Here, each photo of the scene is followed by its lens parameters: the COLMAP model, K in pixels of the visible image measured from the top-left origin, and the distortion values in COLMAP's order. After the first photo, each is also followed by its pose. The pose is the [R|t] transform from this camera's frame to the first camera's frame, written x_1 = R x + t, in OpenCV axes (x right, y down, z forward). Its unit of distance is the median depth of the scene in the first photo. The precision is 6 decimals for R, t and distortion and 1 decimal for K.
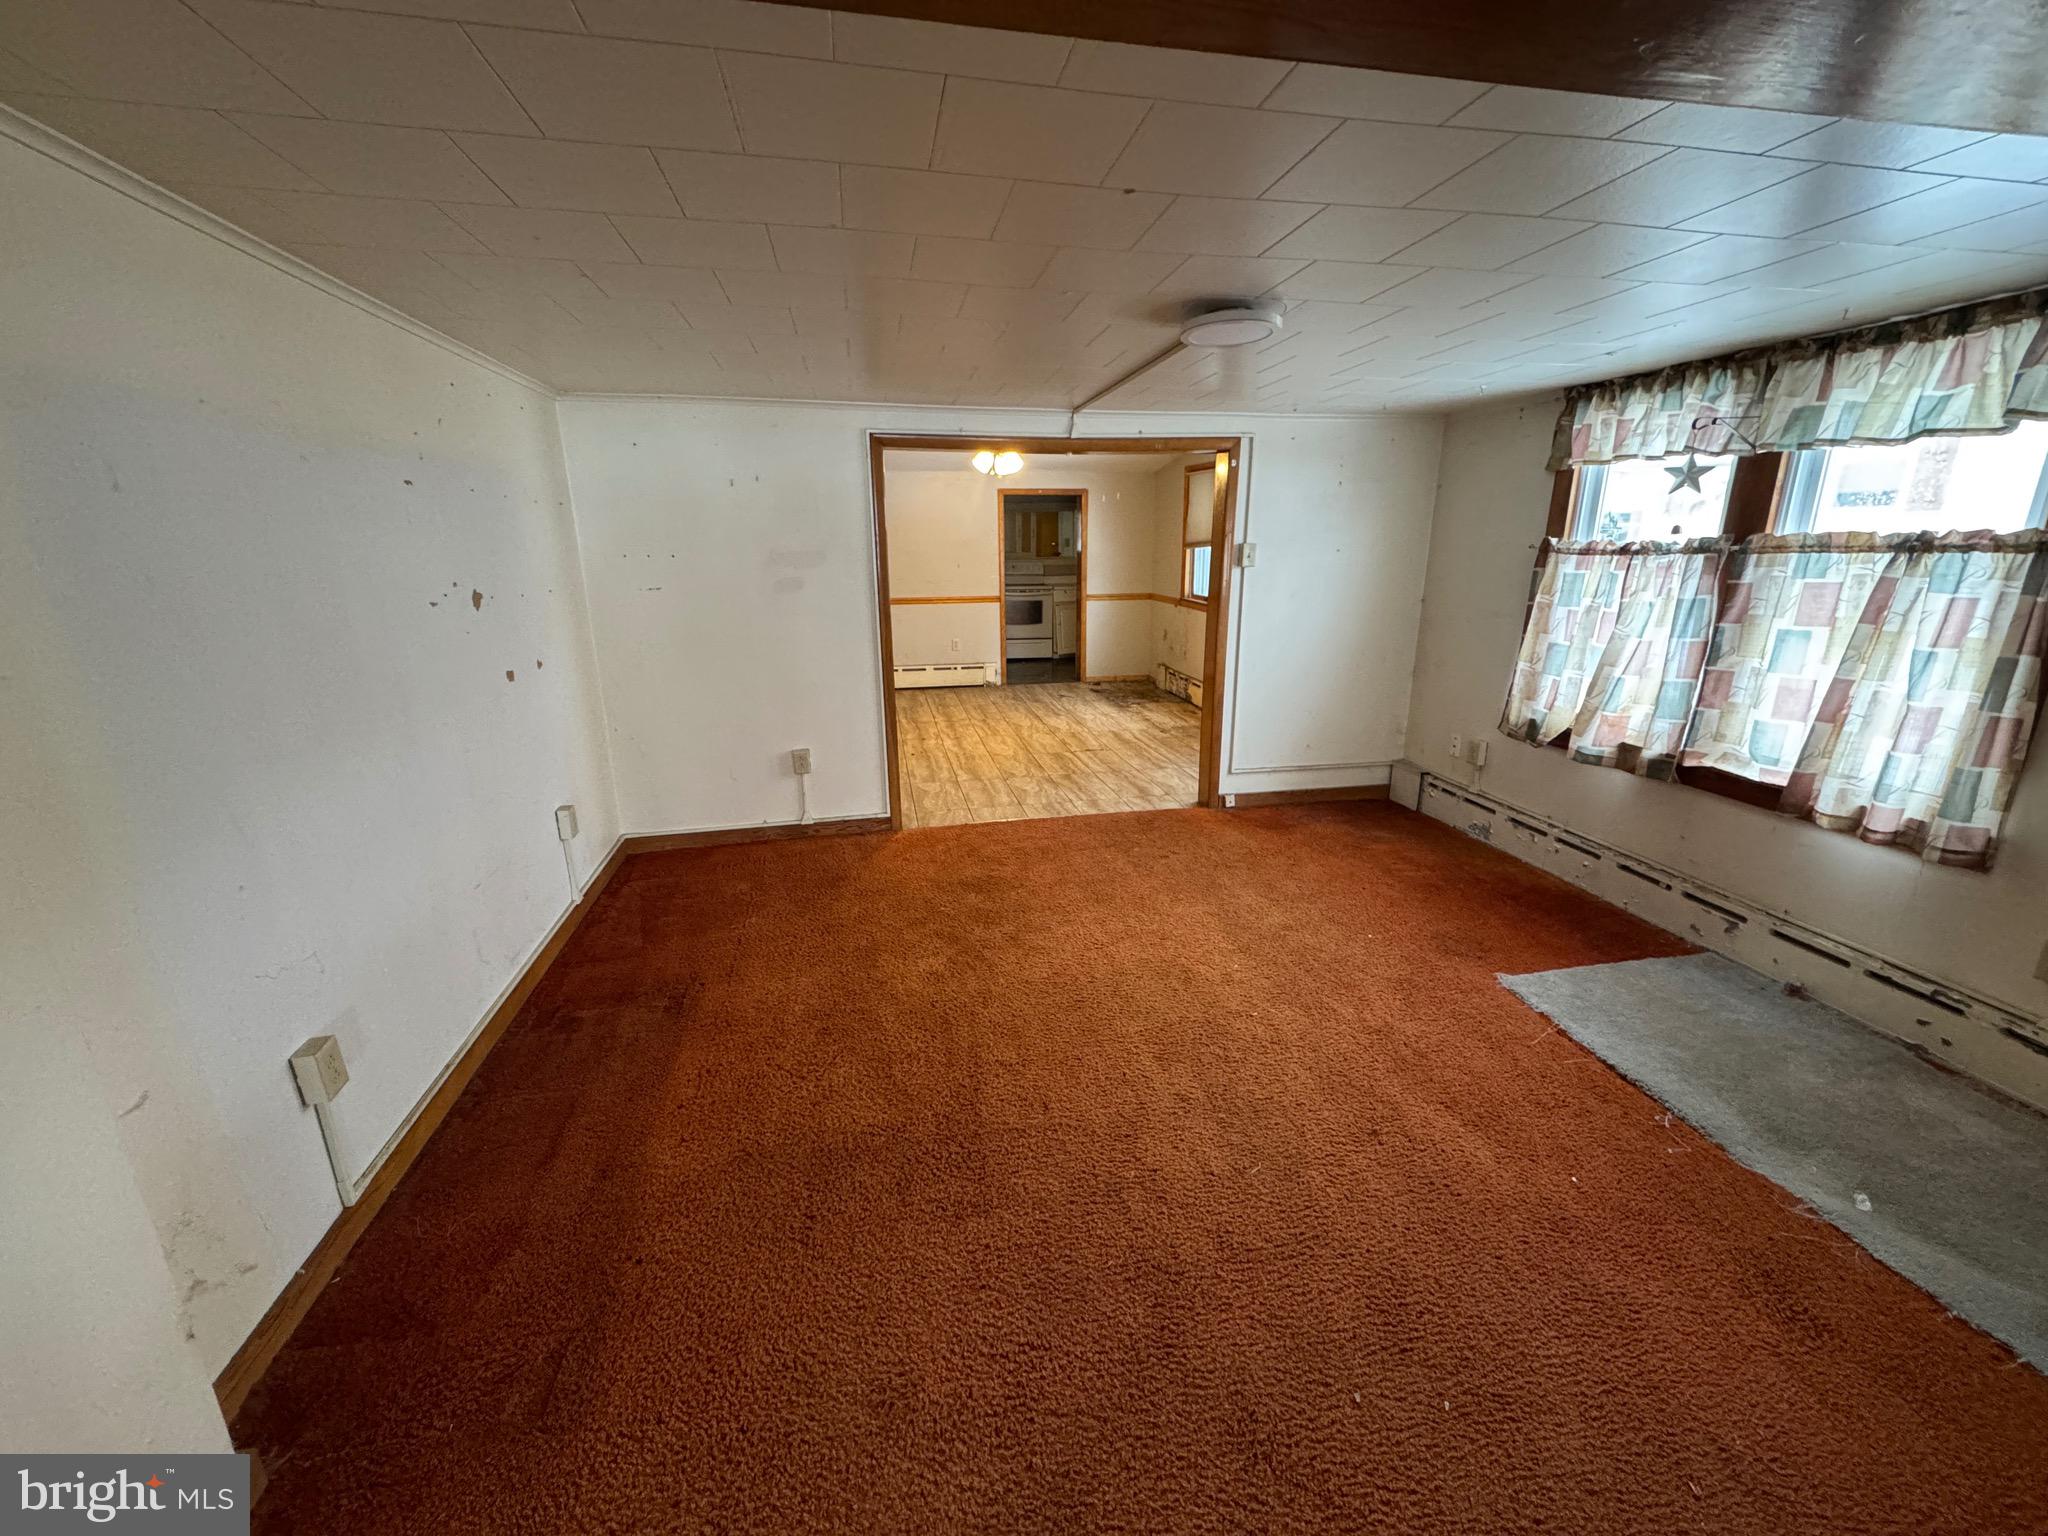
lens RADIAL K [[811.9, 0, 1024.0], [0, 811.9, 768.0], [0, 0, 1]] dist [-0.002140, -0.000432]
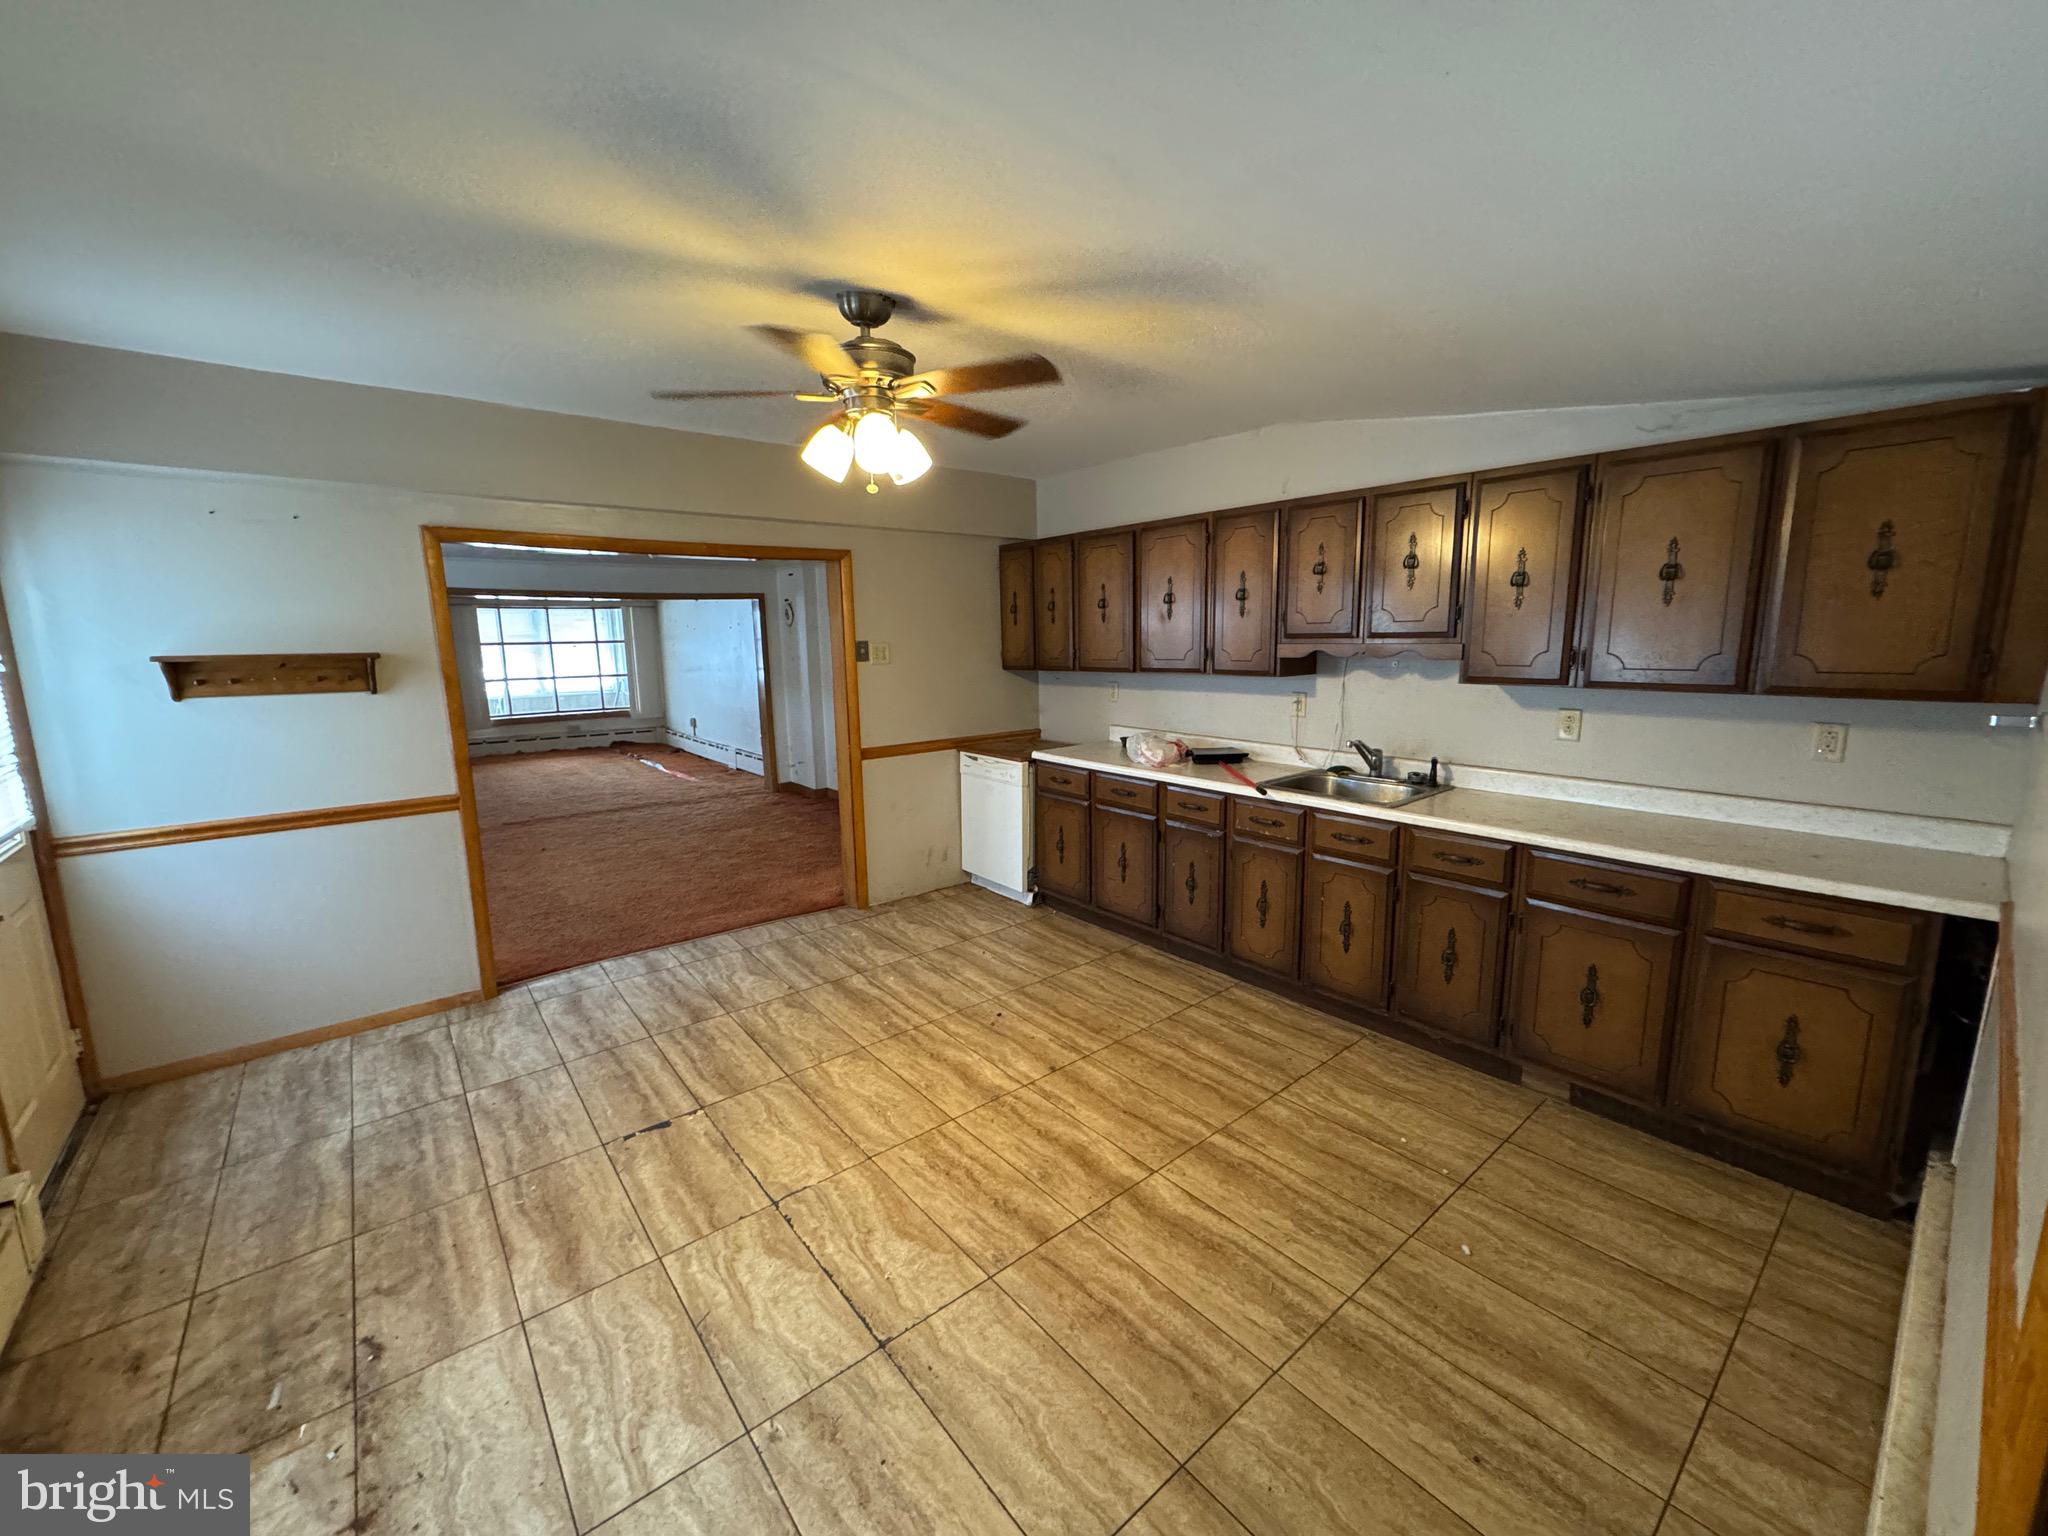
lens RADIAL K [[811.9, 0, 1024.0], [0, 811.9, 768.0], [0, 0, 1]] dist [-0.002140, -0.000432]
pose [[-0.877789, 0.095605, -0.469410, 0.107751], [-0.115992, 0.908308, 0.401898, -0.447138], [0.464793, 0.407230, -0.786214, 1.536213]]
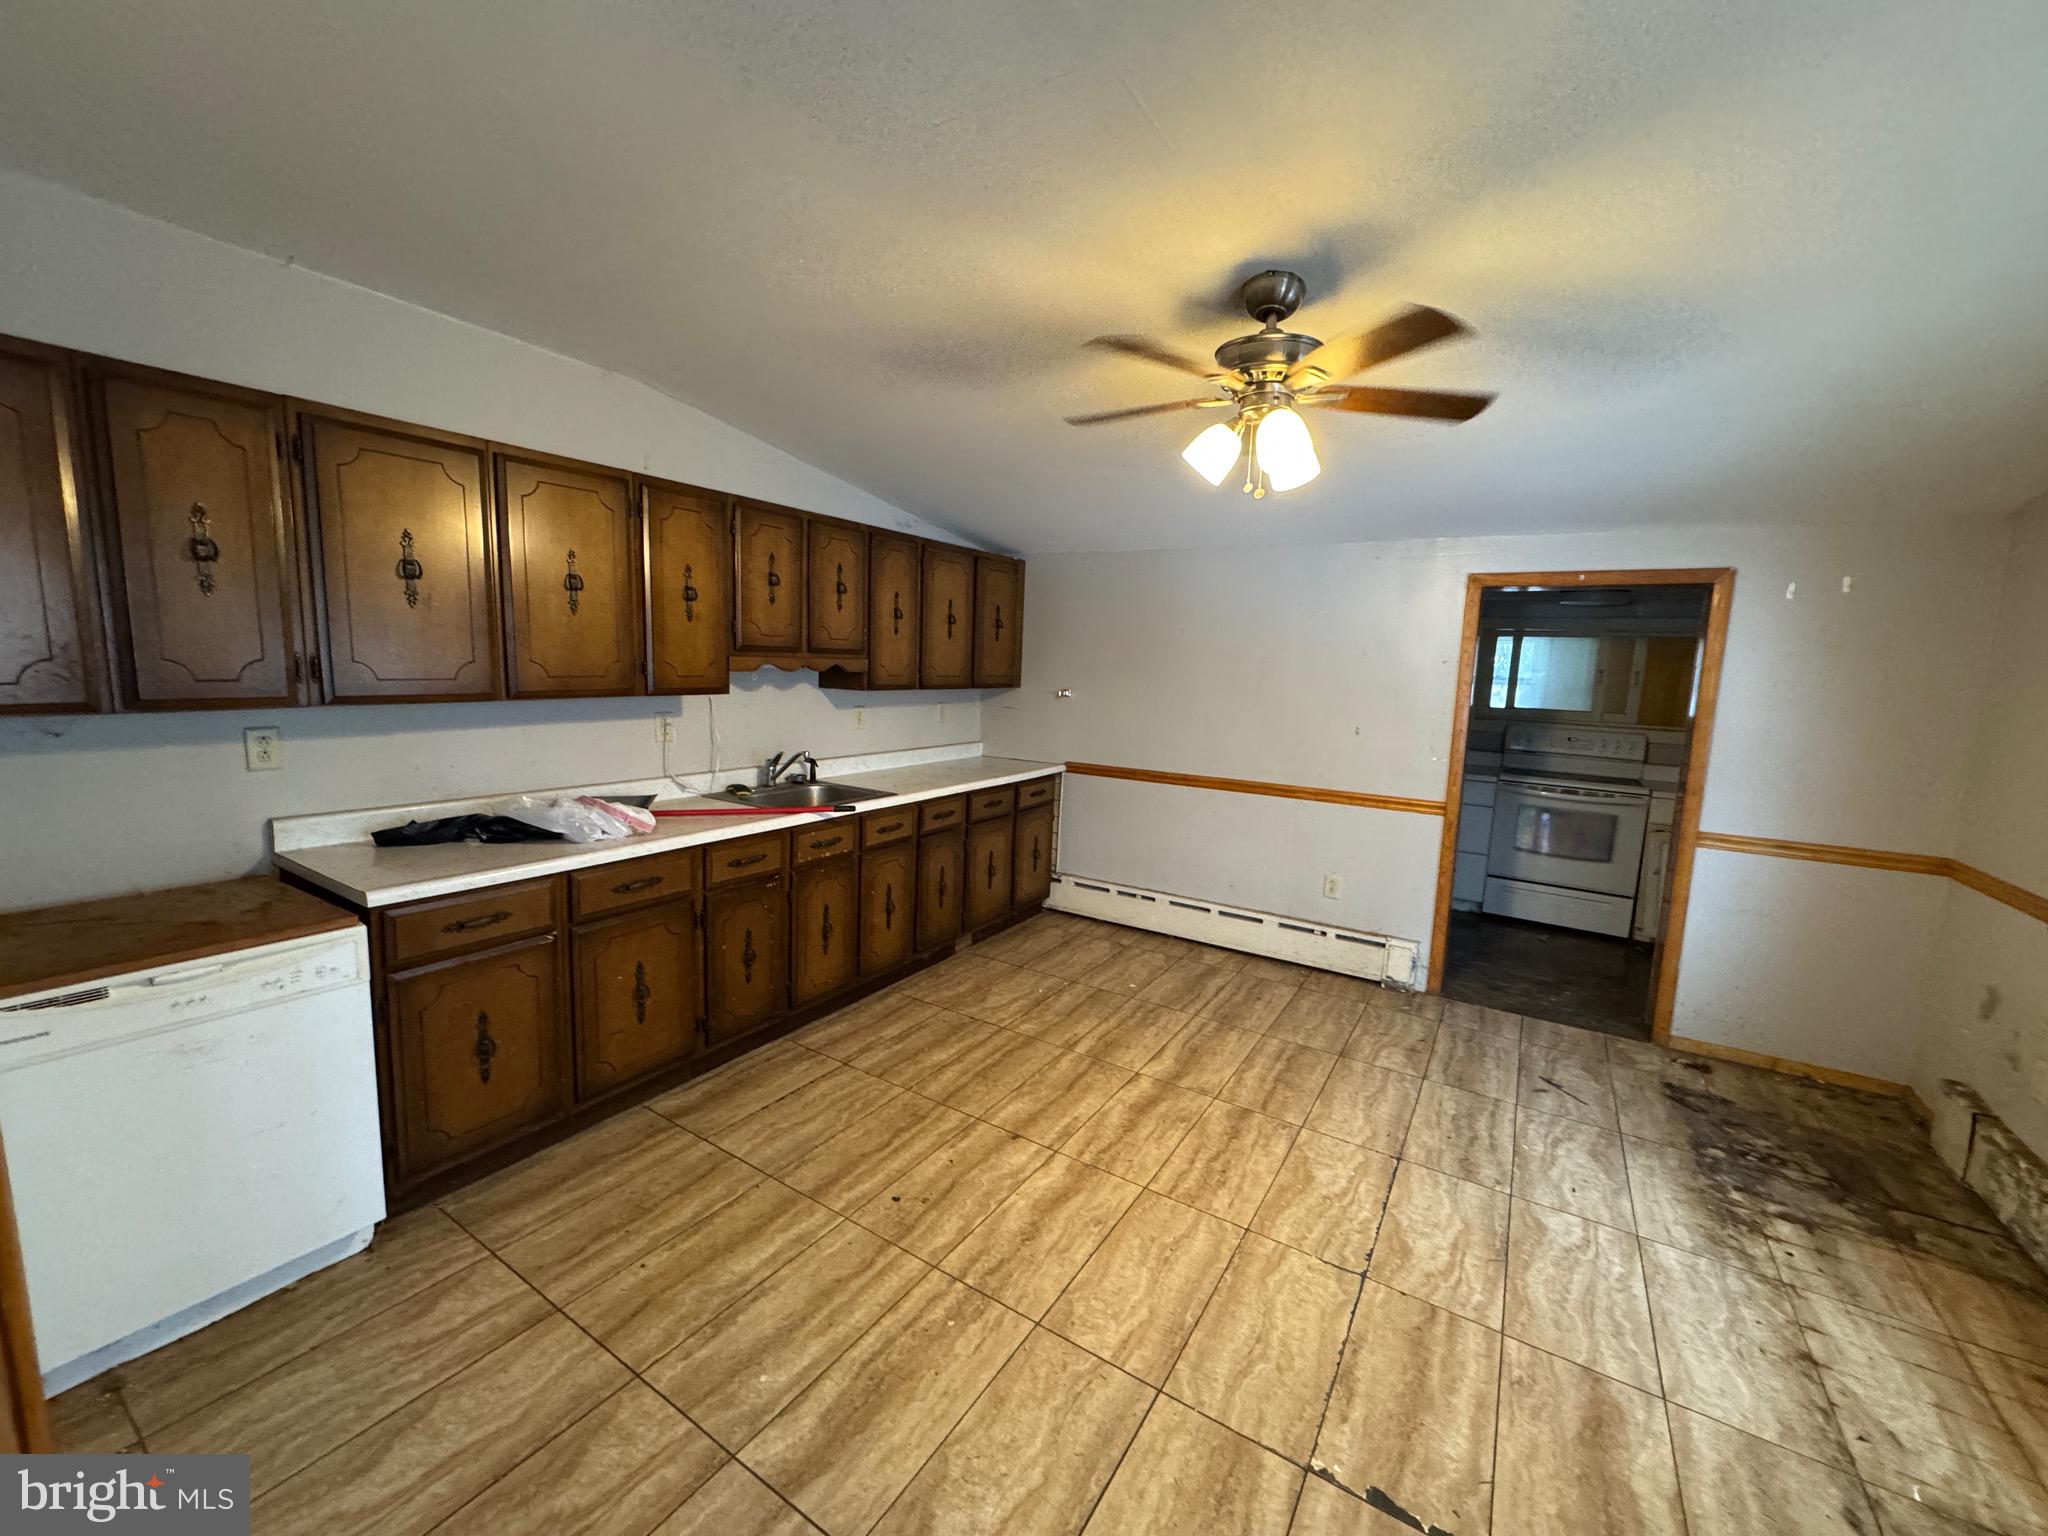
lens RADIAL K [[811.9, 0, 1024.0], [0, 811.9, 768.0], [0, 0, 1]] dist [-0.002140, -0.000432]
pose [[0.728393, 0.119756, -0.674613, 0.158538], [-0.226796, 0.971243, -0.072464, -0.224244], [0.646535, 0.205782, 0.734606, 0.793598]]
